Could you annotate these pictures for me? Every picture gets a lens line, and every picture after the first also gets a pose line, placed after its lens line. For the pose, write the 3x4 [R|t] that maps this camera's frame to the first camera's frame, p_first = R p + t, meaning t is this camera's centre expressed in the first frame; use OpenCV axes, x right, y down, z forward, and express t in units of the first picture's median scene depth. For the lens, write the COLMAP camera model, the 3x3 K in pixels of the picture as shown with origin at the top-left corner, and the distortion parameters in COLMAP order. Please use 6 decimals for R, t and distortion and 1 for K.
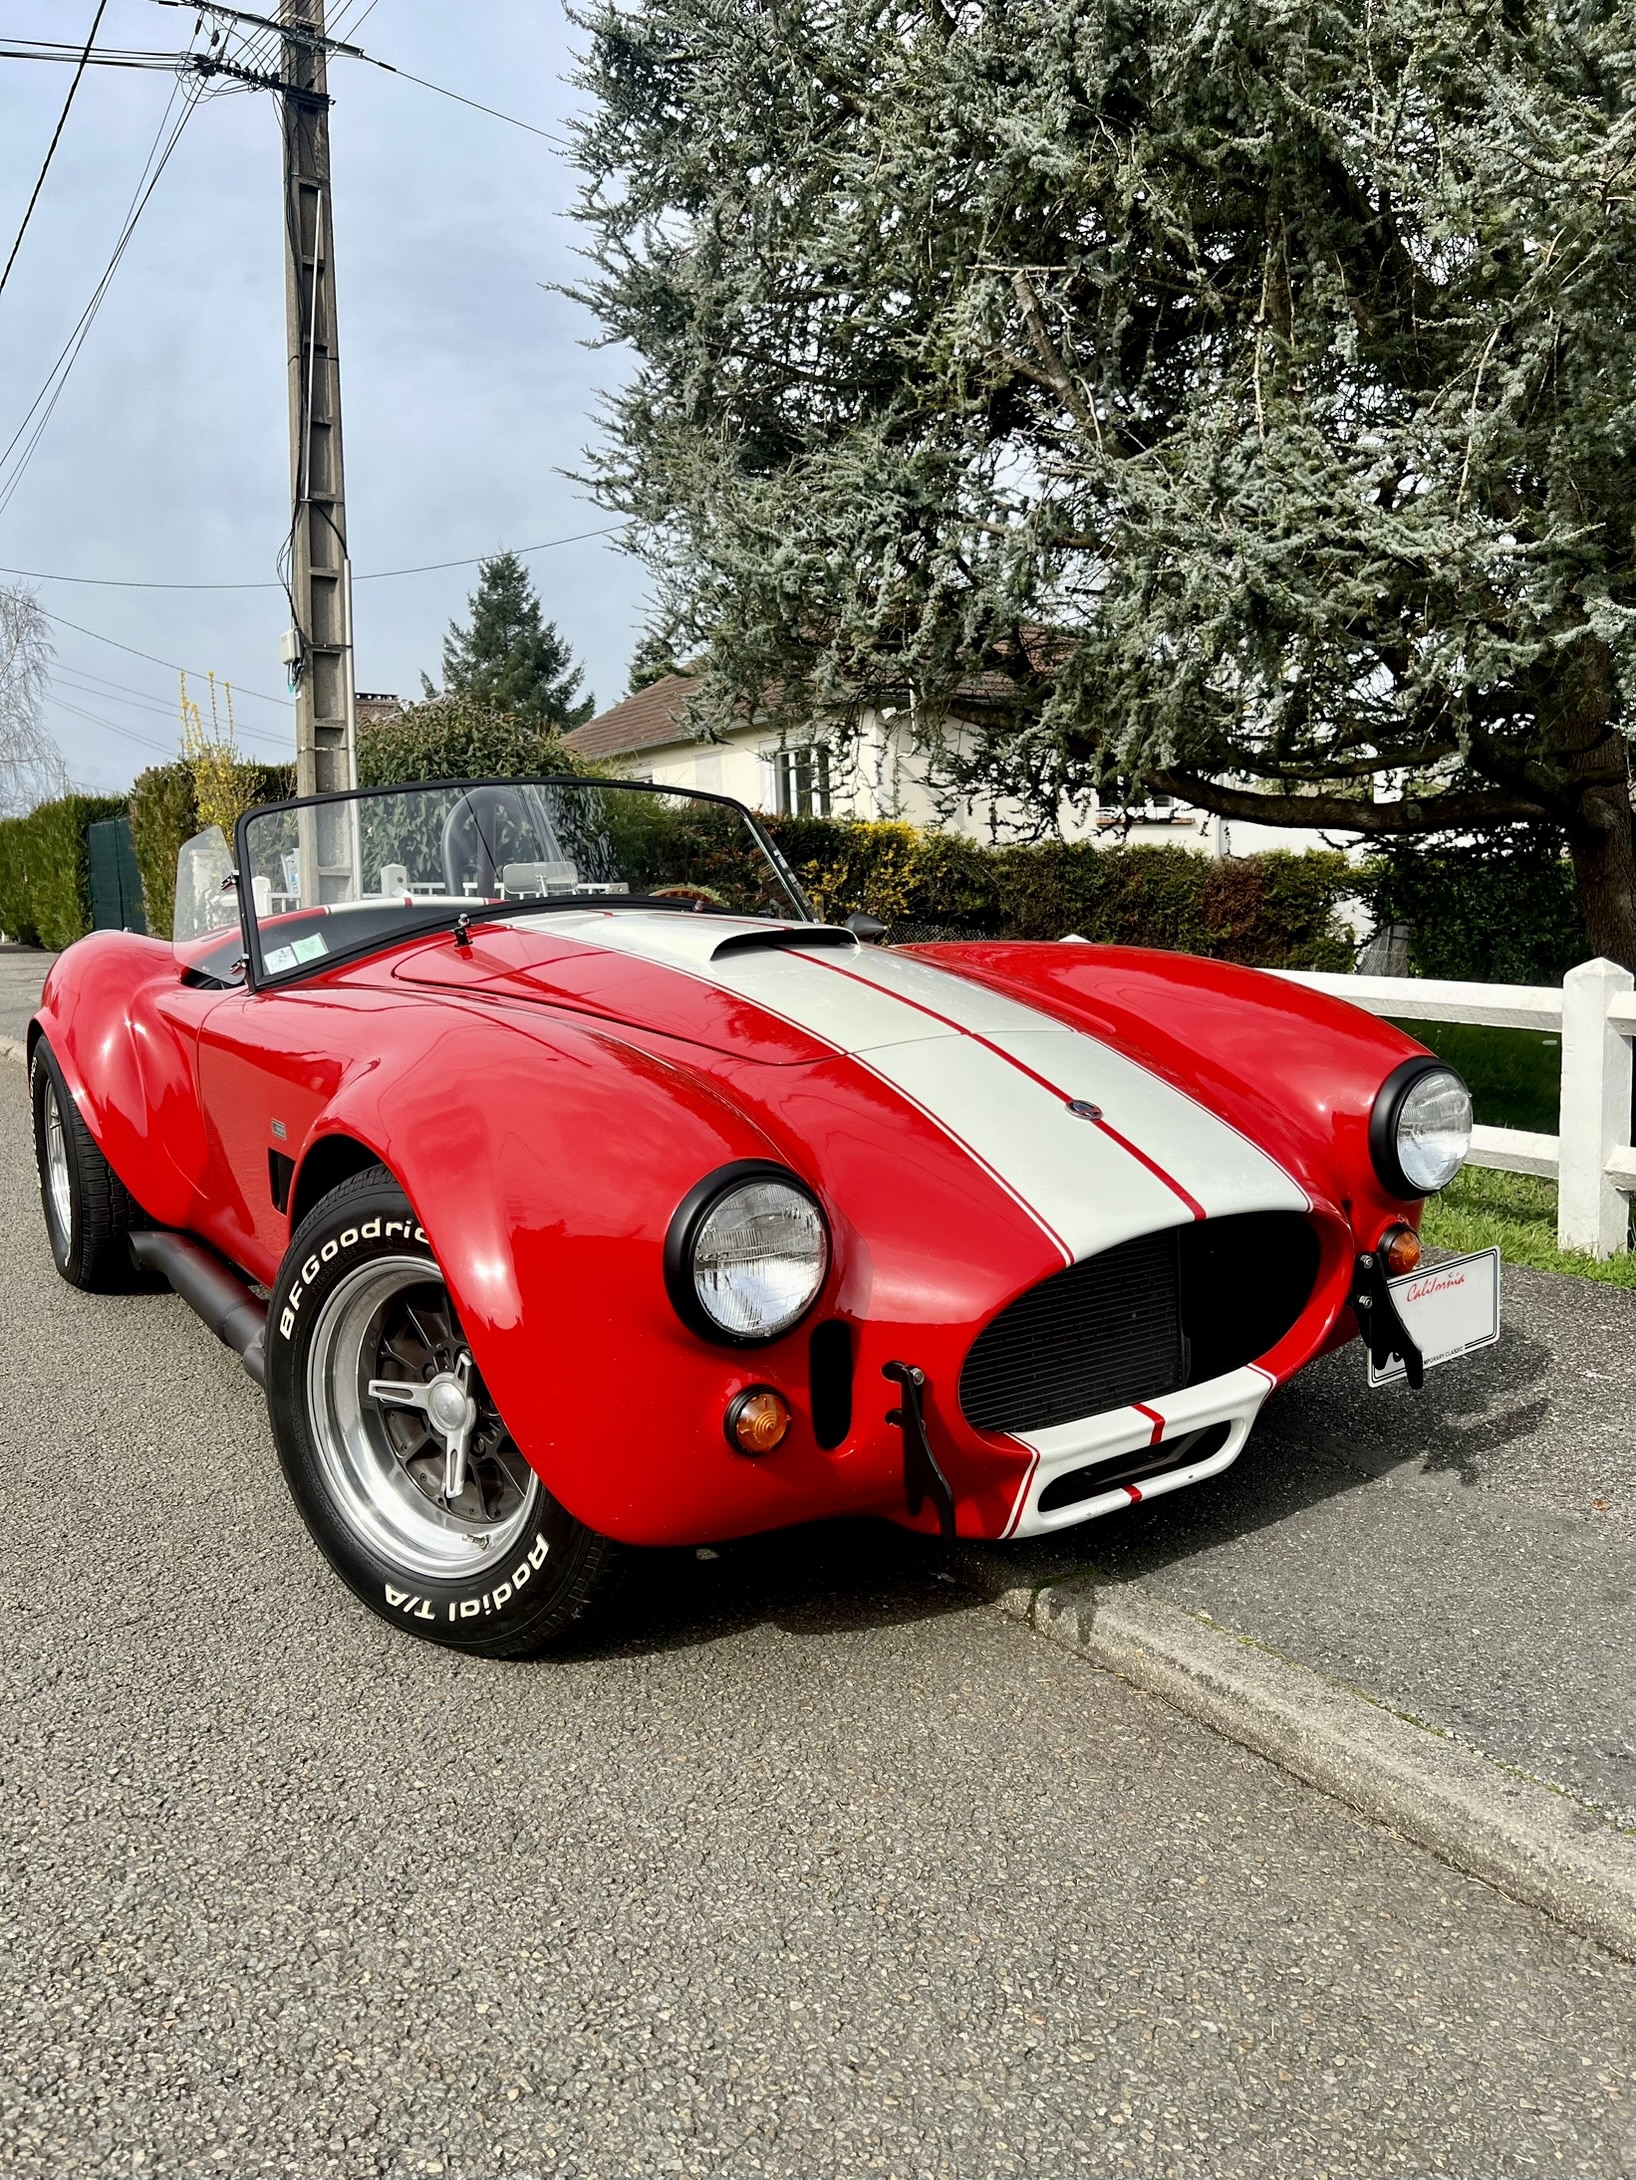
lens RADIAL K [[1658.0, 0, 816.6], [0, 1658.0, 1073.9], [0, 0, 1]] dist [0.033987, -0.036292]
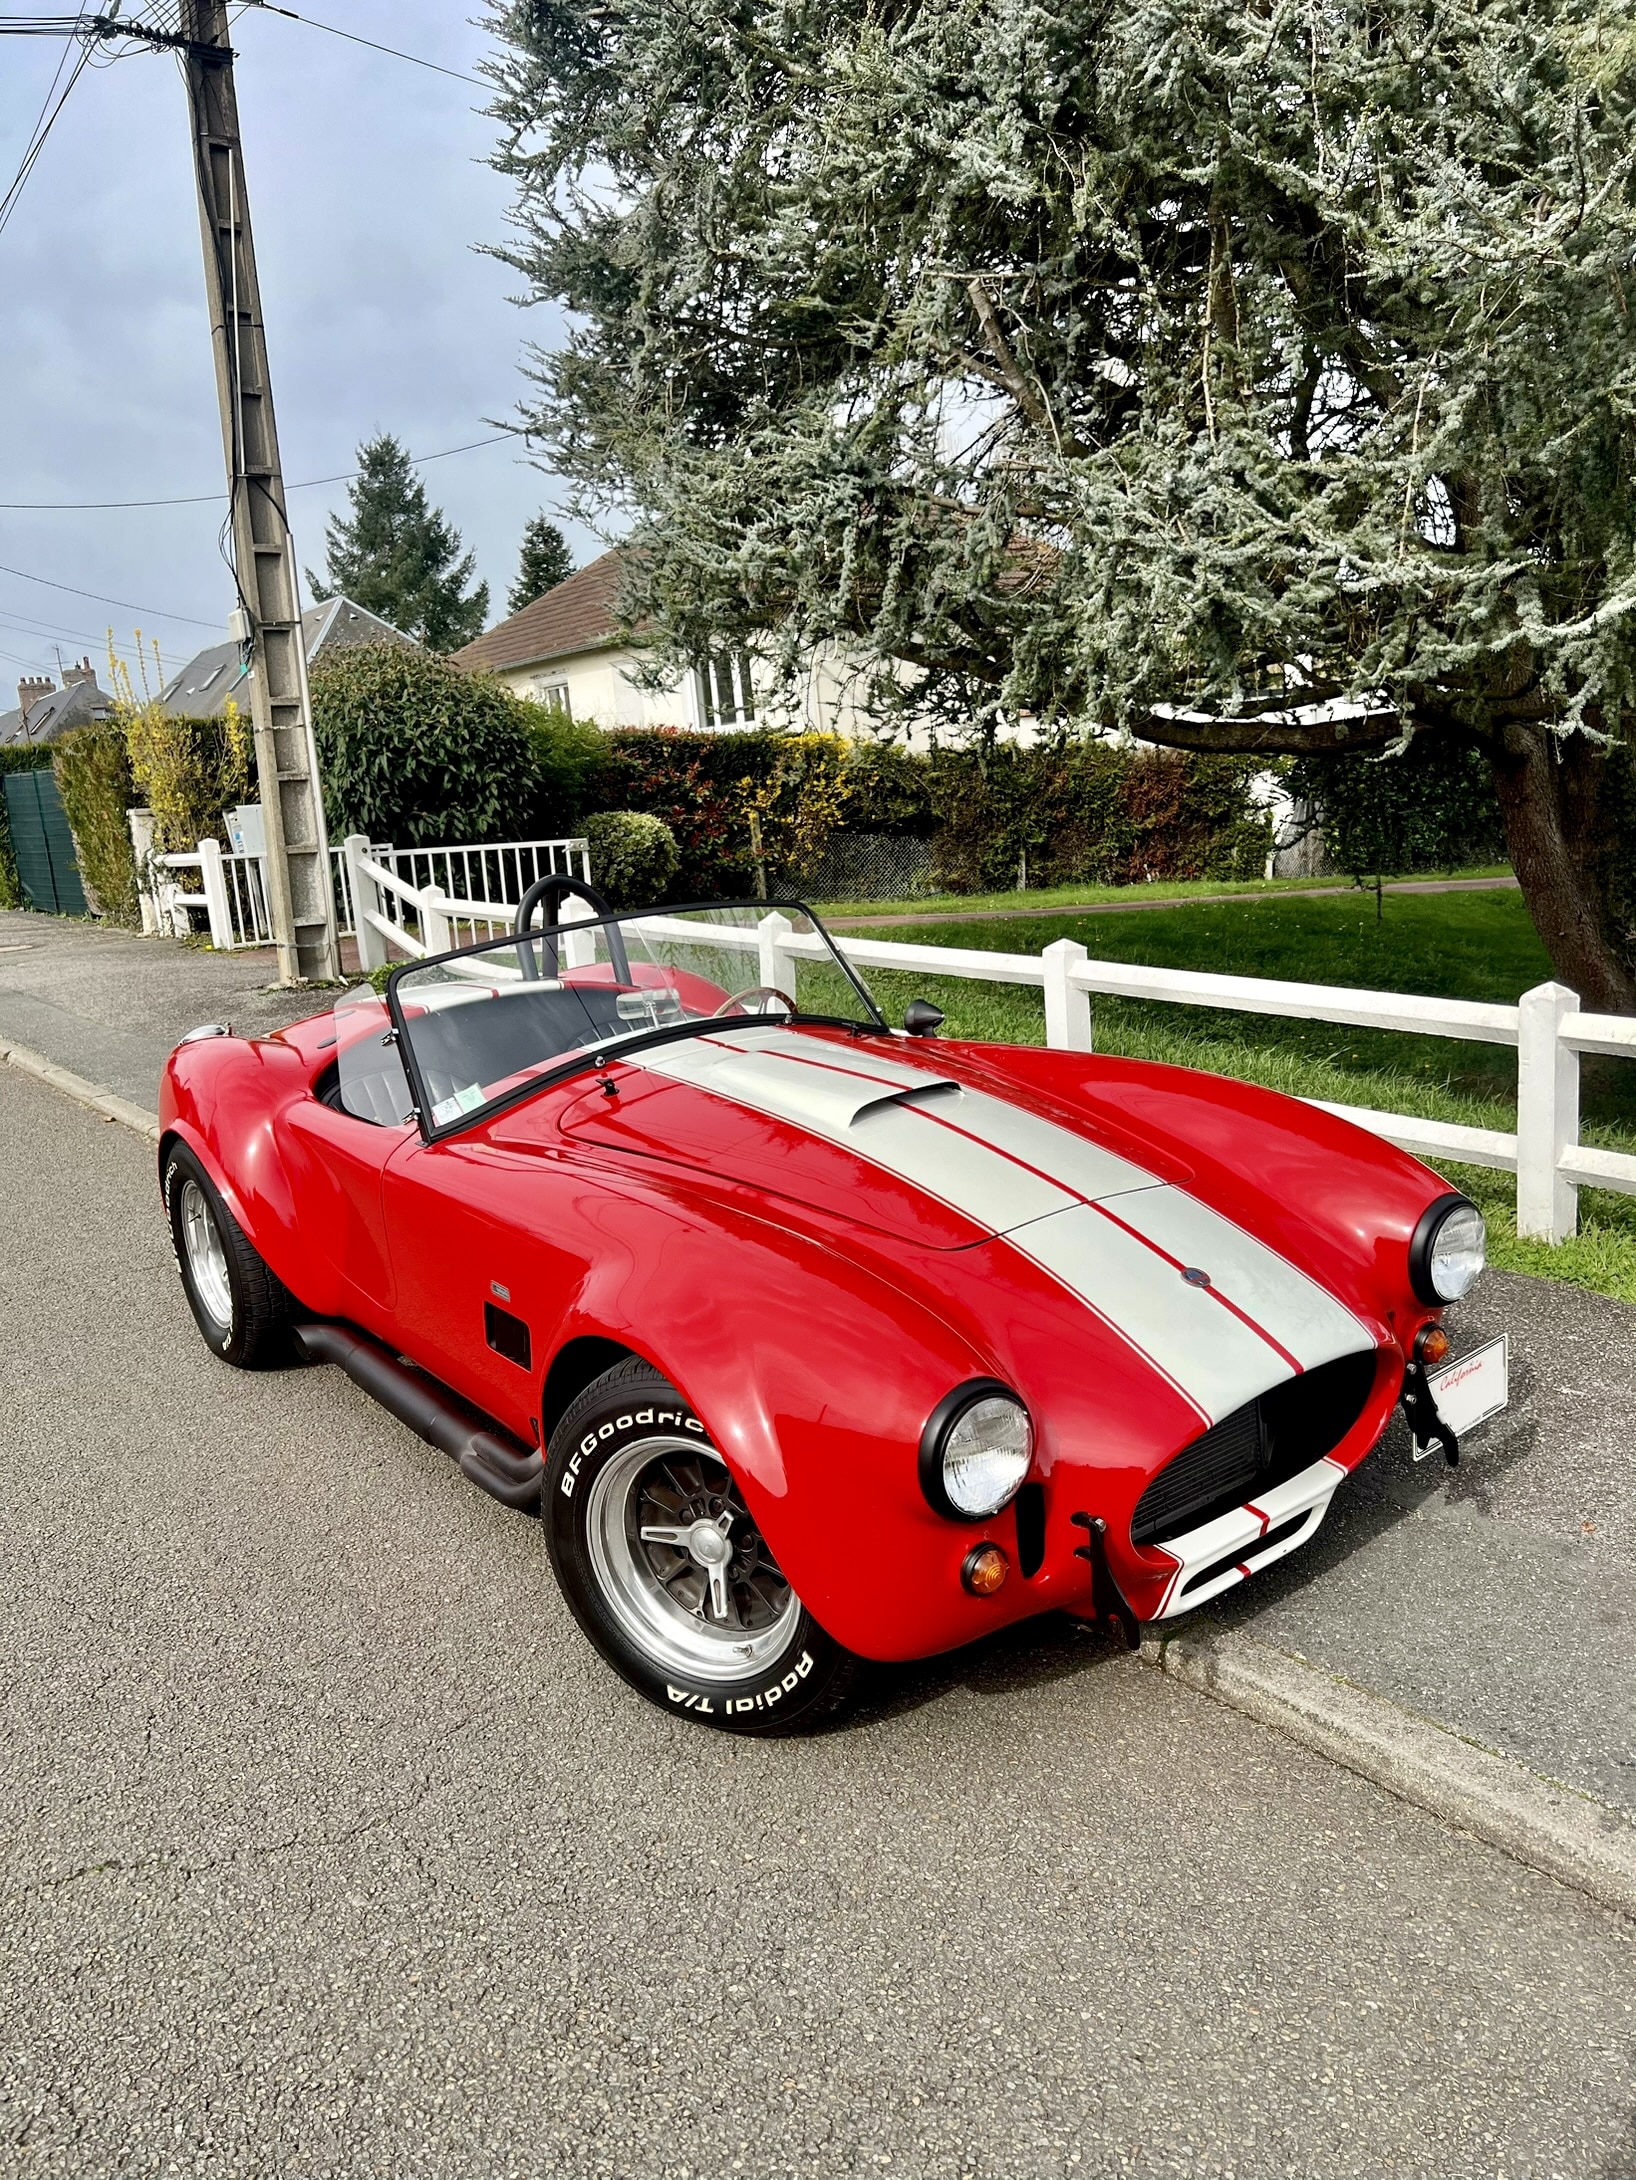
lens RADIAL K [[1658.0, 0, 830.2], [0, 1658.0, 1100.2], [0, 0, 1]] dist [0.033987, -0.036292]
pose [[0.996852, -0.059134, 0.052811, -0.097734], [0.054218, 0.994455, 0.090111, -0.135624], [-0.057847, -0.086965, 0.994530, -0.127182]]
